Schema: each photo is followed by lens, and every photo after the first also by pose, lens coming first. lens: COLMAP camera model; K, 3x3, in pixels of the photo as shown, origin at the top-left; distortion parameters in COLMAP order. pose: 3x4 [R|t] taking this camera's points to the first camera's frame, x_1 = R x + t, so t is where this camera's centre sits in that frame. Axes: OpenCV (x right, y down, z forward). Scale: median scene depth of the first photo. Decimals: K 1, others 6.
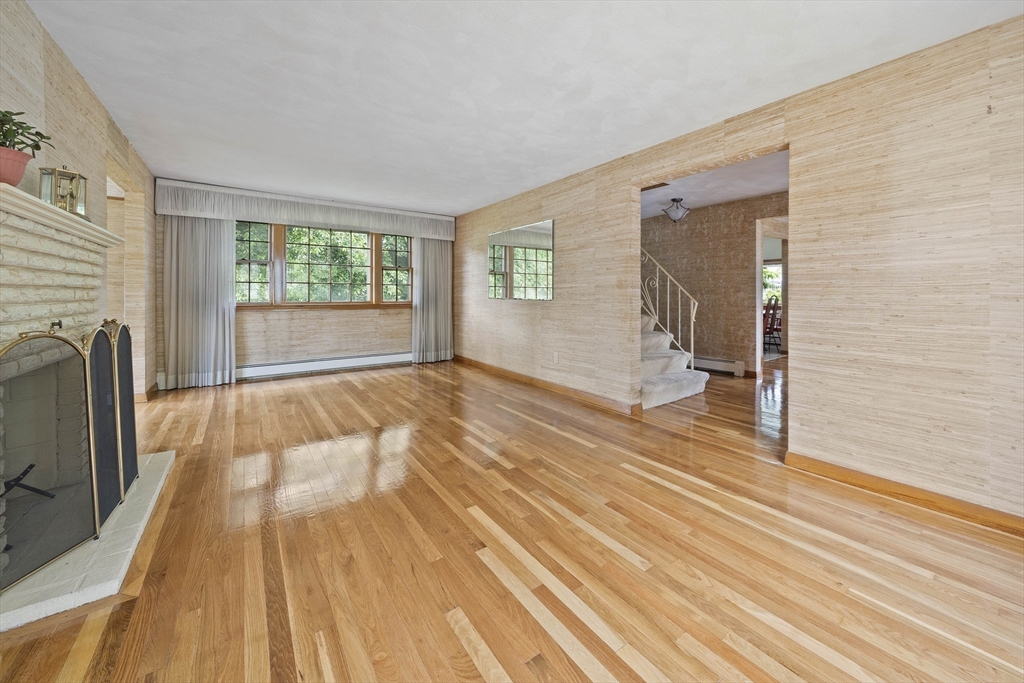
lens RADIAL K [[394.7, 0, 584.9], [0, 394.7, 284.7], [0, 0, 1]] dist [0.003245, -0.000119]
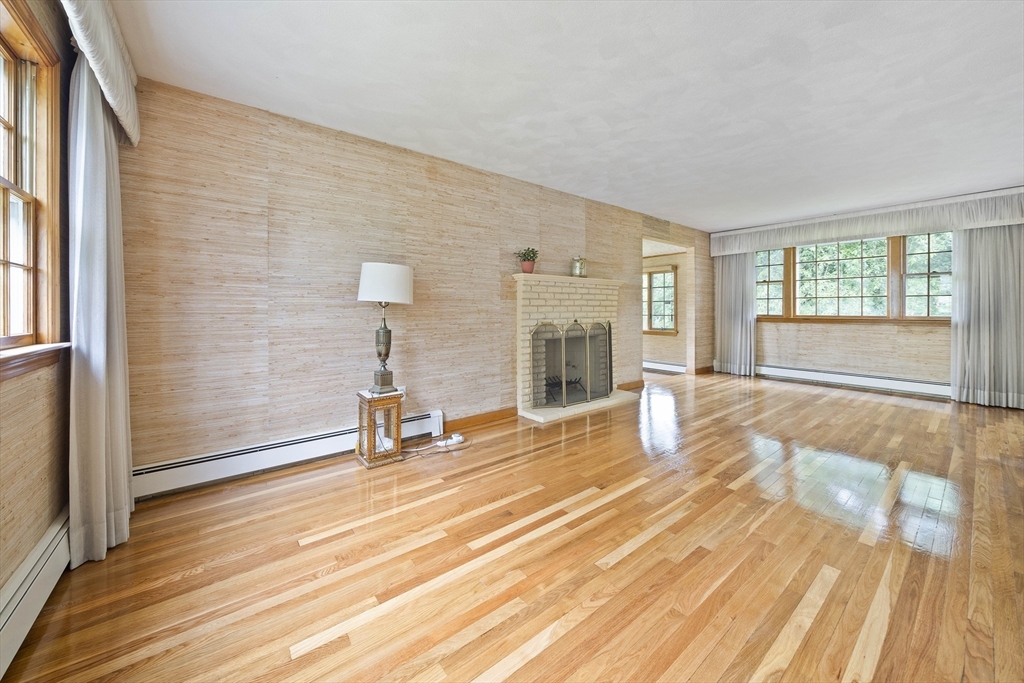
lens RADIAL K [[381.0, 0, 527.9], [0, 381.0, 307.5], [0, 0, 1]] dist [-0.002009, -0.000245]
pose [[-0.014293, -0.006327, -0.999878, 0.412748], [0.025885, 0.999642, -0.006695, 0.010610], [0.999563, -0.025978, -0.014124, 0.294614]]
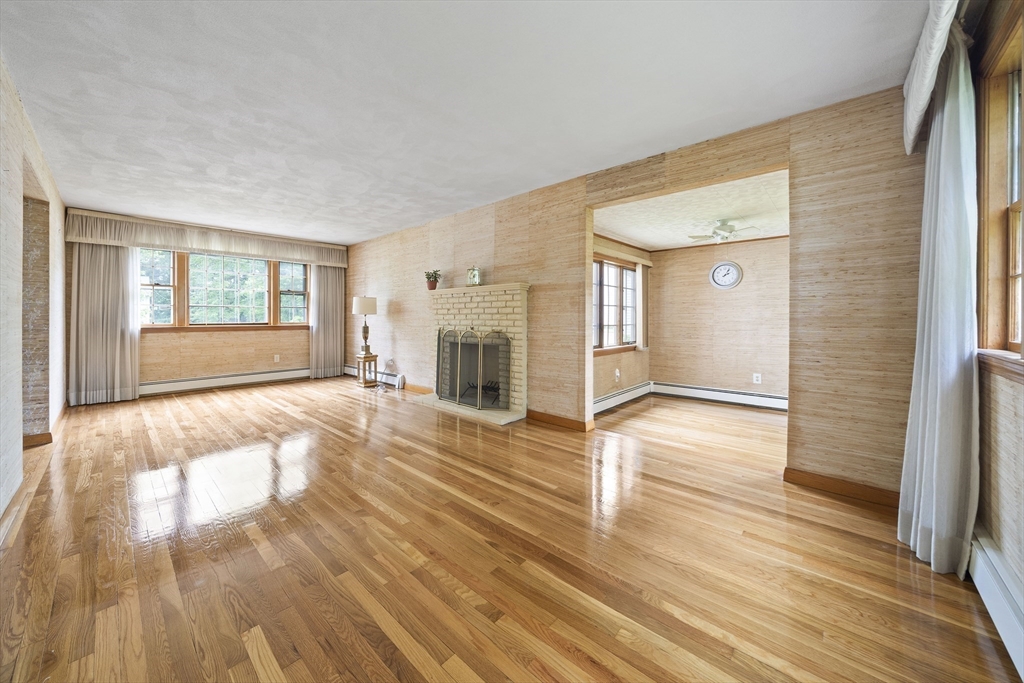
lens RADIAL K [[363.5, 0, 491.9], [0, 363.5, 319.2], [0, 0, 1]] dist [-0.009089, 0.000352]
pose [[-0.994741, -0.003246, -0.102369, -0.466311], [-0.001164, 0.999792, -0.020385, 0.035818], [0.102414, -0.020159, -0.994538, 1.326106]]
